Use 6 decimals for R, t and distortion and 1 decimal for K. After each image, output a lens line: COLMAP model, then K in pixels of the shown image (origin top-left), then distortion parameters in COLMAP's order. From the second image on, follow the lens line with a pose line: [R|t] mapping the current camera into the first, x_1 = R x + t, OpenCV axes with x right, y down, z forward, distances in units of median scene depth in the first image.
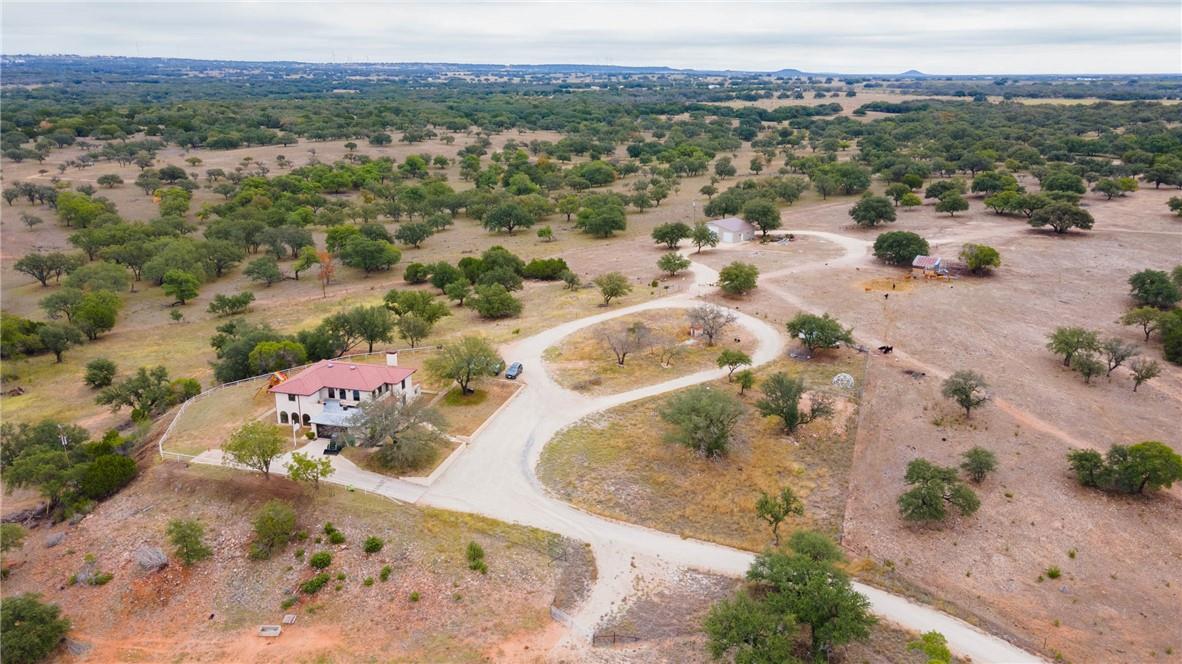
lens RADIAL K [[856.5, 0, 591.2], [0, 856.5, 332.6], [0, 0, 1]] dist [0.025874, 0.023092]
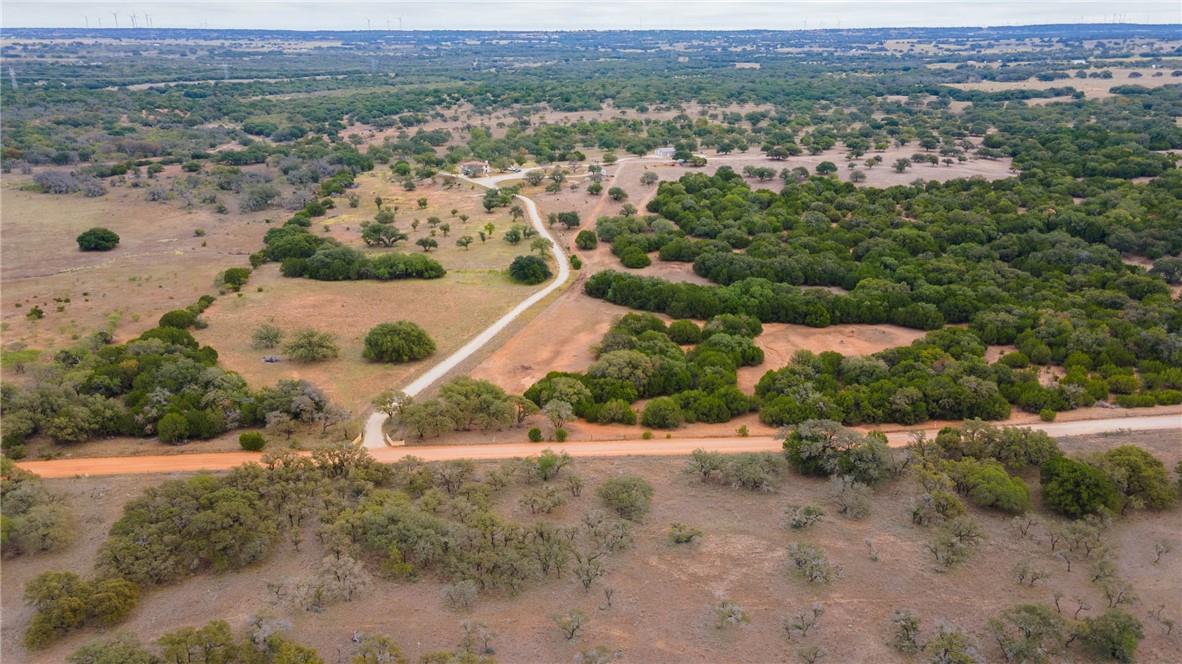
lens RADIAL K [[856.5, 0, 593.3], [0, 856.5, 332.3], [0, 0, 1]] dist [0.025874, 0.023092]
pose [[0.861271, 0.159447, -0.482483, 0.599329], [-0.139809, 0.987205, 0.076674, 0.113788], [0.488535, 0.001419, 0.872543, -0.619426]]
